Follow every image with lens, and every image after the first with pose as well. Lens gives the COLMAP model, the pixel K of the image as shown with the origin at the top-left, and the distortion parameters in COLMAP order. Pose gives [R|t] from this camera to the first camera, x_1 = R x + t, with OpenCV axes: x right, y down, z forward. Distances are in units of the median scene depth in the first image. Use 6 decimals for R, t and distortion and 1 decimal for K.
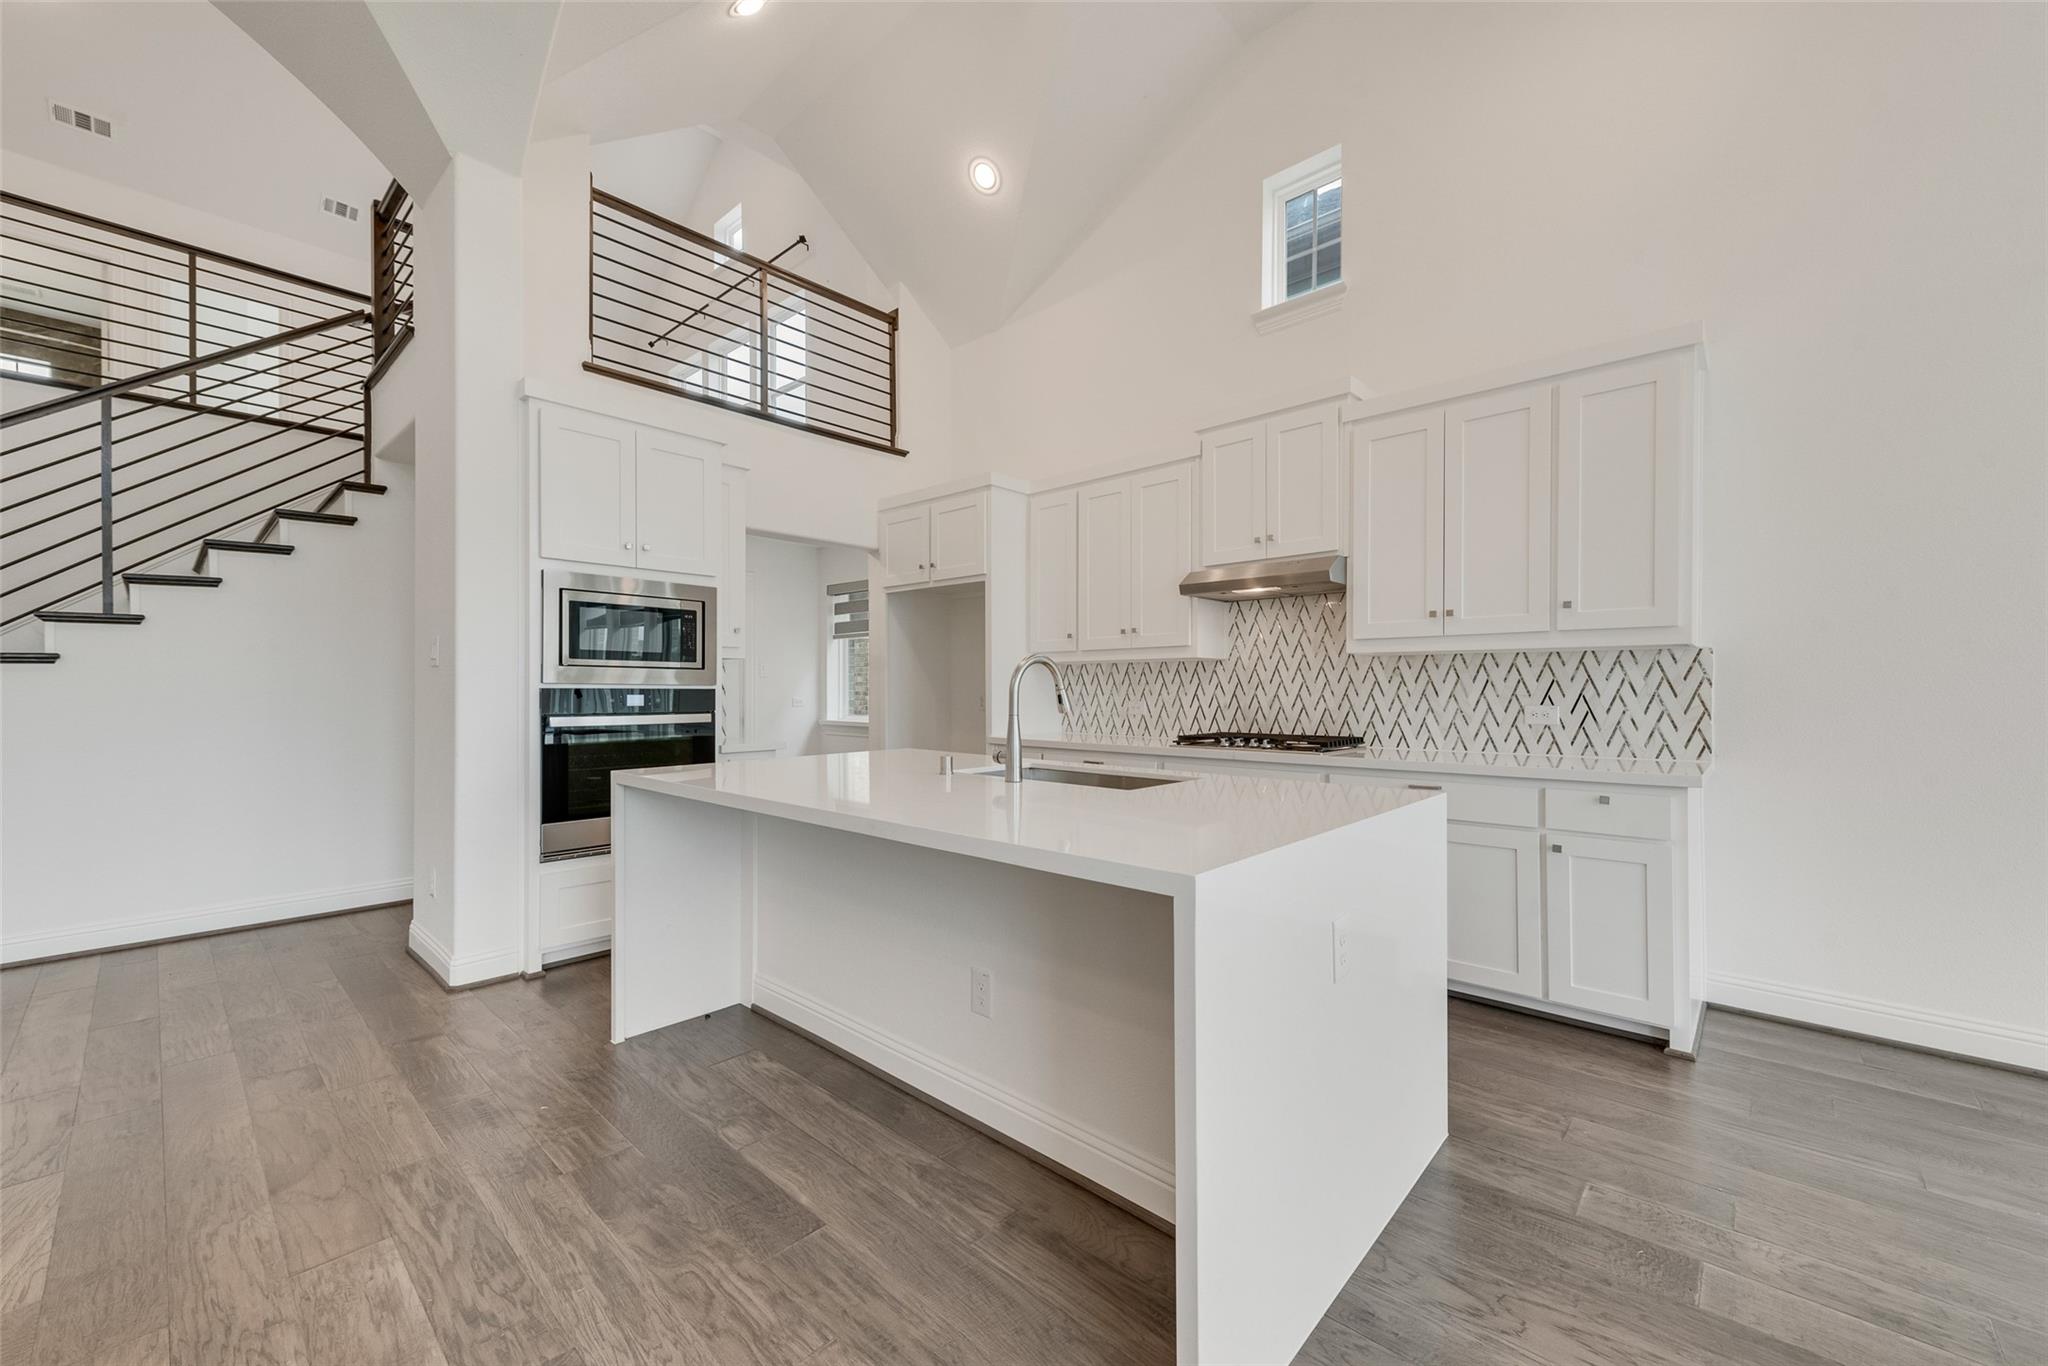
lens RADIAL K [[807.0, 0, 1022.7], [0, 807.0, 695.6], [0, 0, 1]] dist [0.016621, -0.003074]
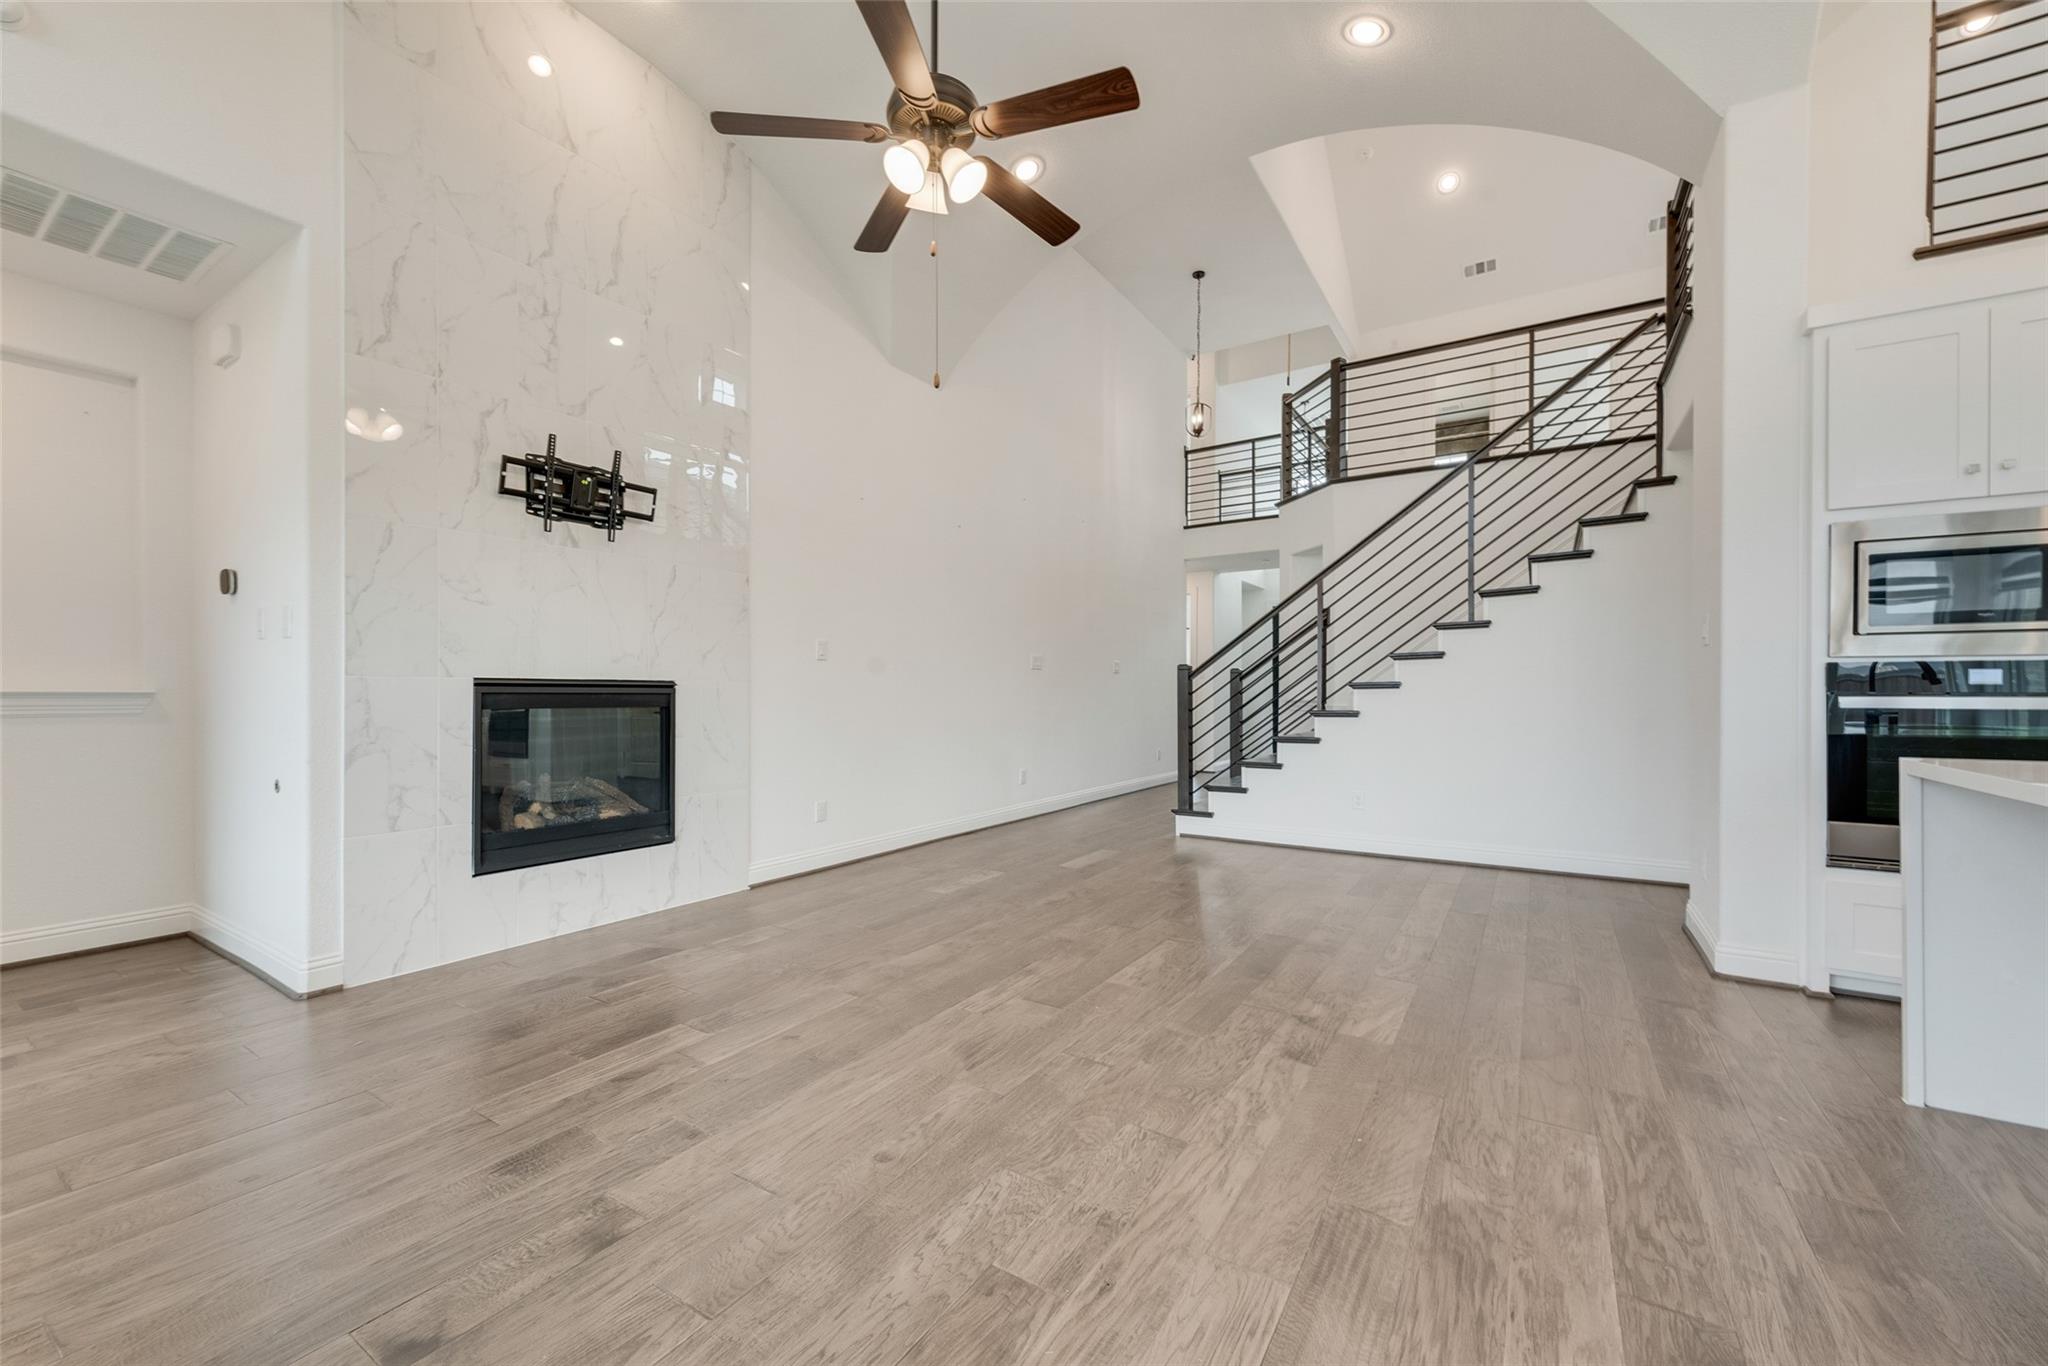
lens RADIAL K [[807.0, 0, 1022.7], [0, 807.0, 695.6], [0, 0, 1]] dist [0.016621, -0.003074]
pose [[0.183162, 0.003986, -0.983075, 0.100192], [-0.004668, 0.999984, 0.003185, 0.026629], [0.983072, 0.004006, 0.183177, 0.004445]]
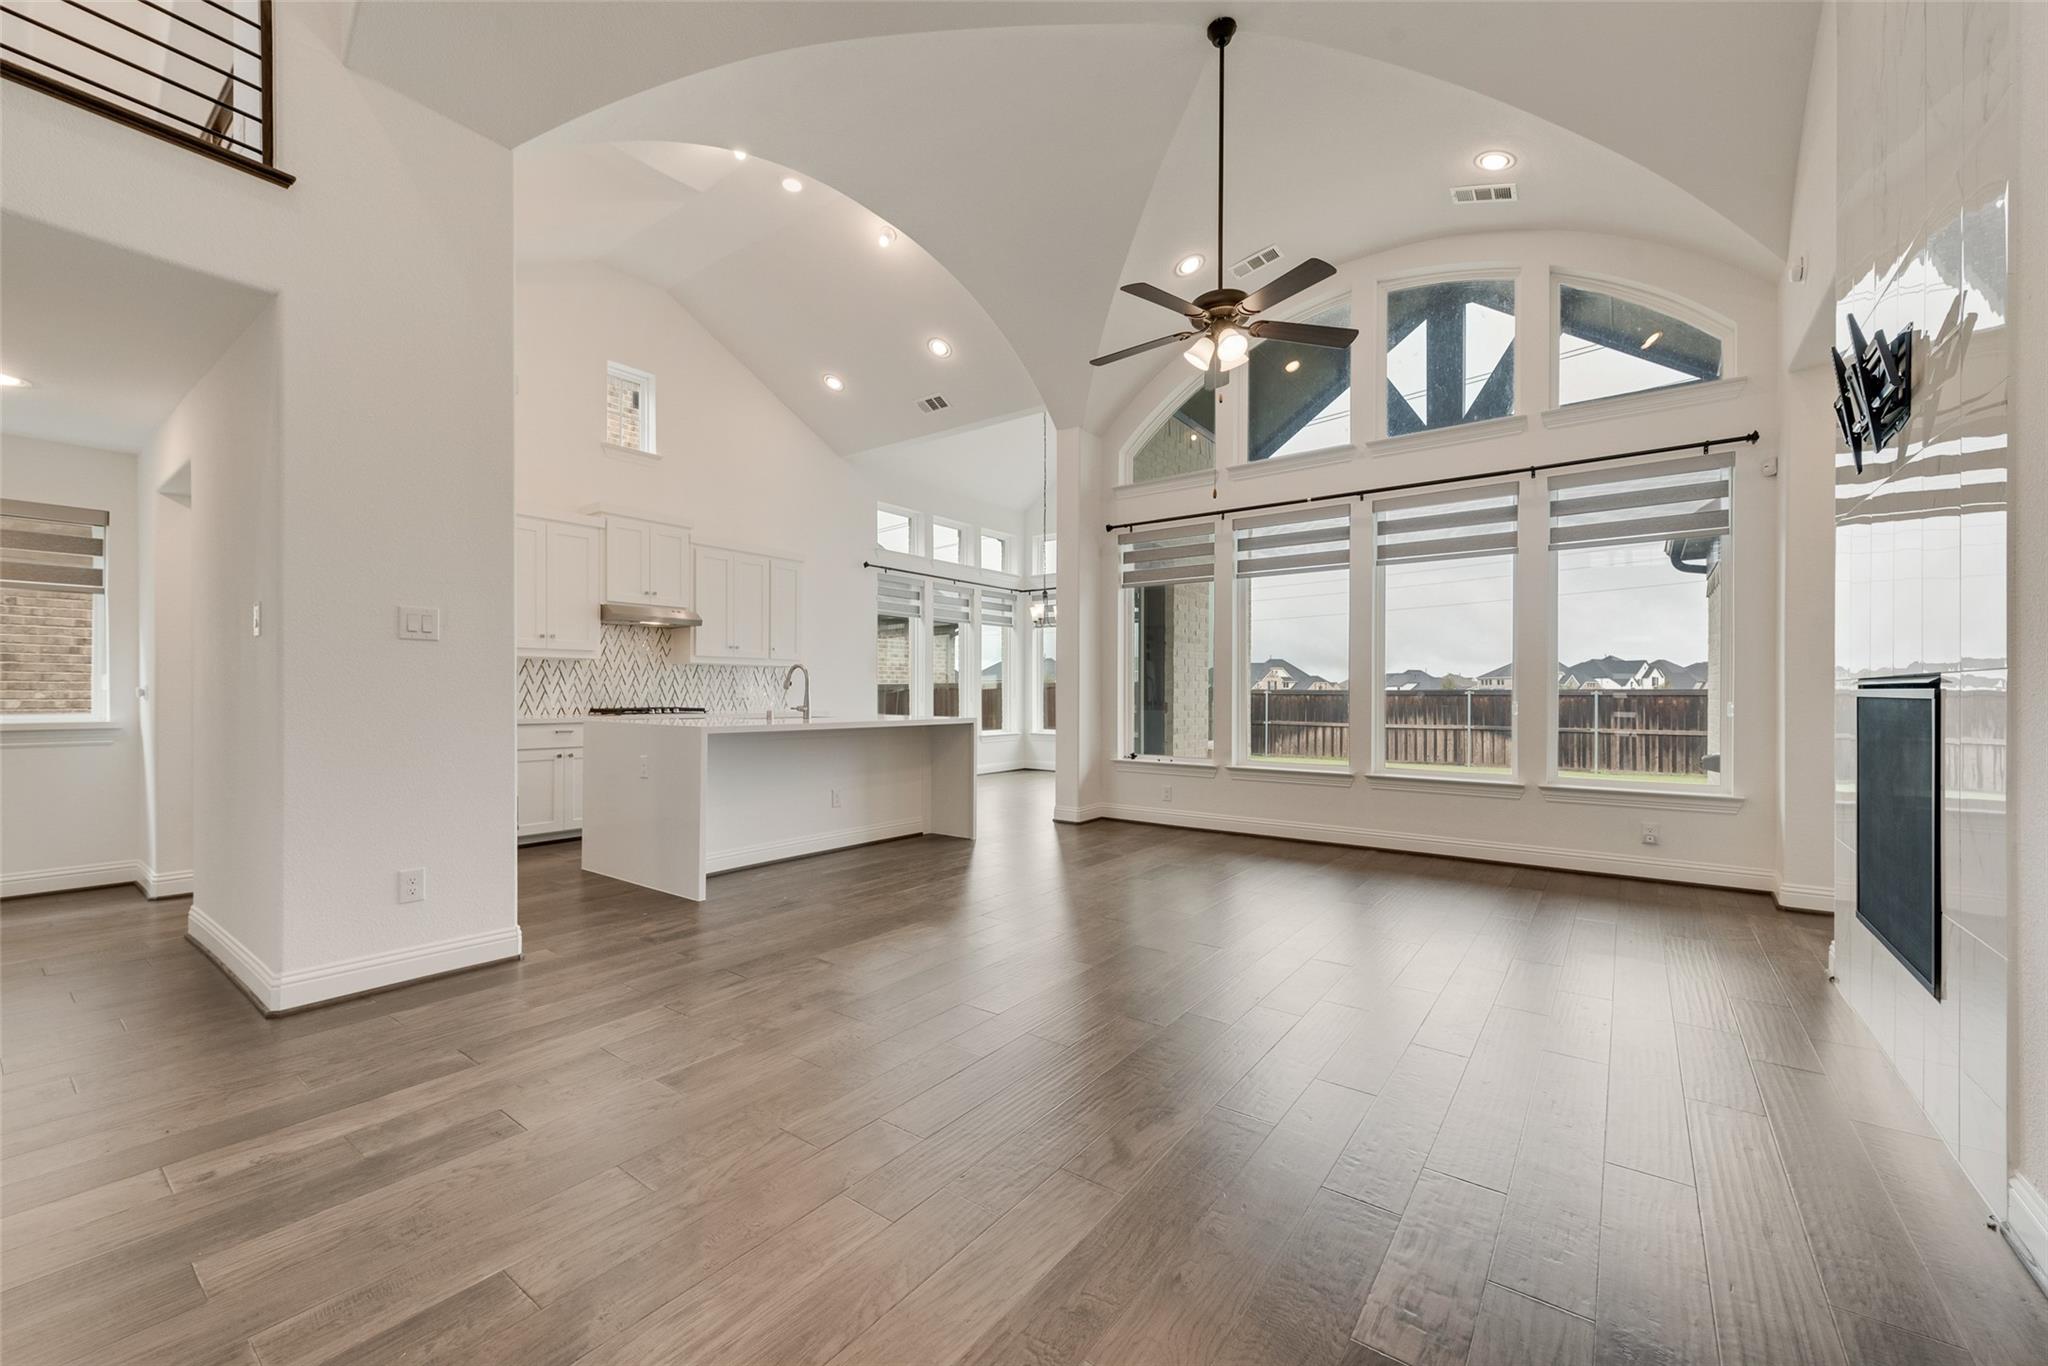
lens RADIAL K [[807.0, 0, 1022.7], [0, 807.0, 695.6], [0, 0, 1]] dist [0.016621, -0.003074]
pose [[-0.104903, -0.003630, 0.994476, -1.721990], [0.000838, 0.999993, 0.003738, 0.020904], [-0.994482, 0.001225, -0.104900, 0.446605]]
